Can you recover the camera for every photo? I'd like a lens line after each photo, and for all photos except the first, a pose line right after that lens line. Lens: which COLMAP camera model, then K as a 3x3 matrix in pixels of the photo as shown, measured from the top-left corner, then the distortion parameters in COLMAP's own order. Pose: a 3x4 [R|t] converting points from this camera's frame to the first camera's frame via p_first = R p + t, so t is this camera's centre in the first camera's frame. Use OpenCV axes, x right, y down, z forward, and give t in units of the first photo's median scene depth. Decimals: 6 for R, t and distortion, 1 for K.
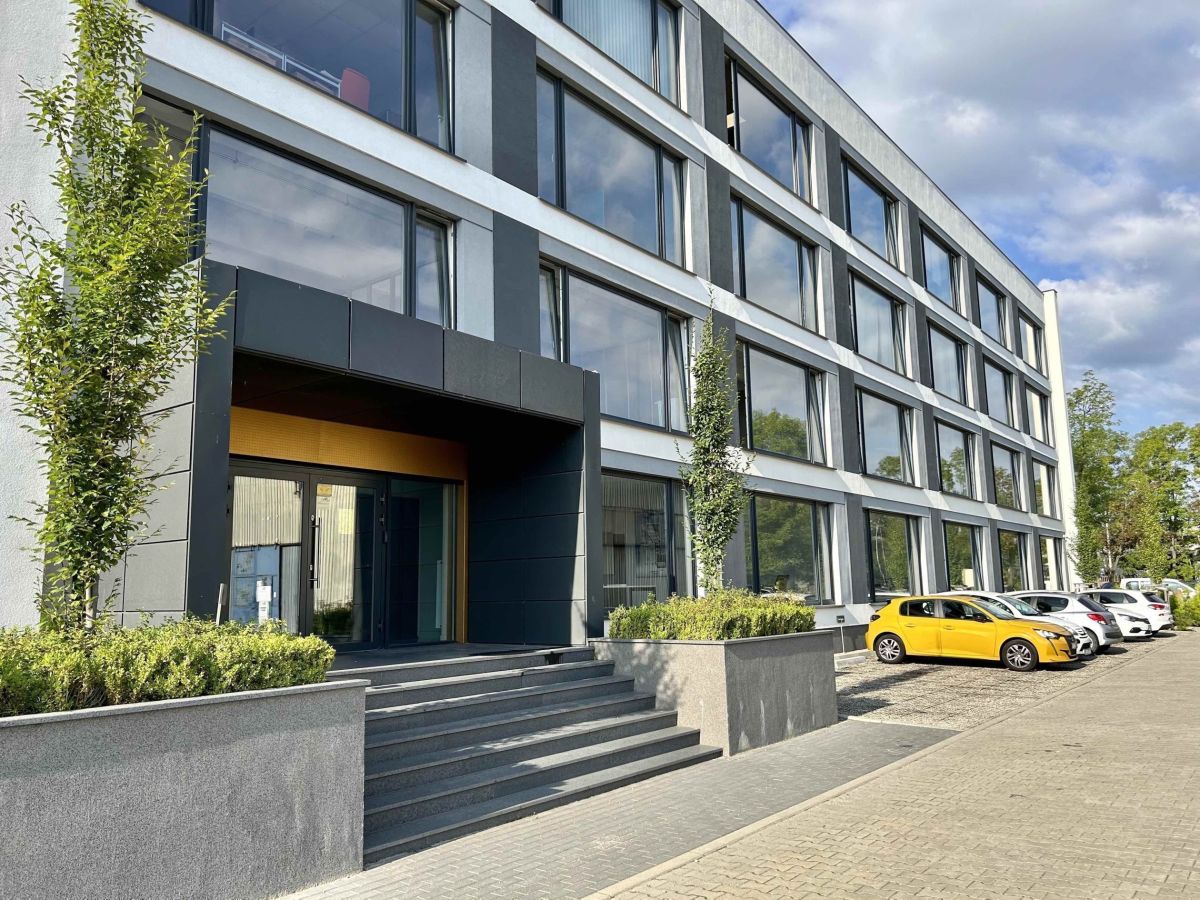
lens RADIAL K [[901.1, 0, 594.7], [0, 901.1, 453.5], [0, 0, 1]] dist [0.032713, -0.015897]
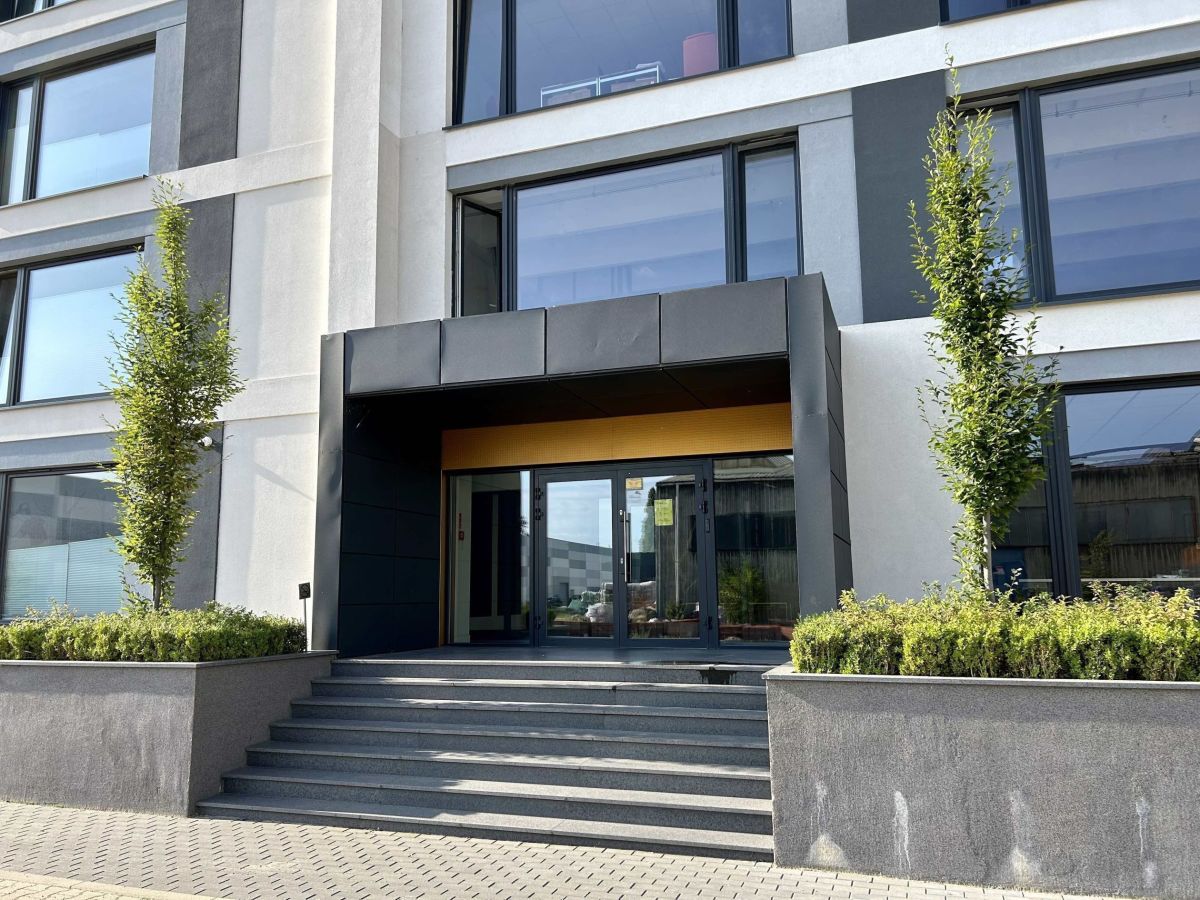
lens RADIAL K [[901.1, 0, 595.4], [0, 901.1, 456.9], [0, 0, 1]] dist [0.032713, -0.015897]
pose [[0.319655, -0.127268, -0.938948, 0.687933], [0.148080, 0.985473, -0.083162, 0.096460], [0.935891, -0.112456, 0.333858, 0.695171]]
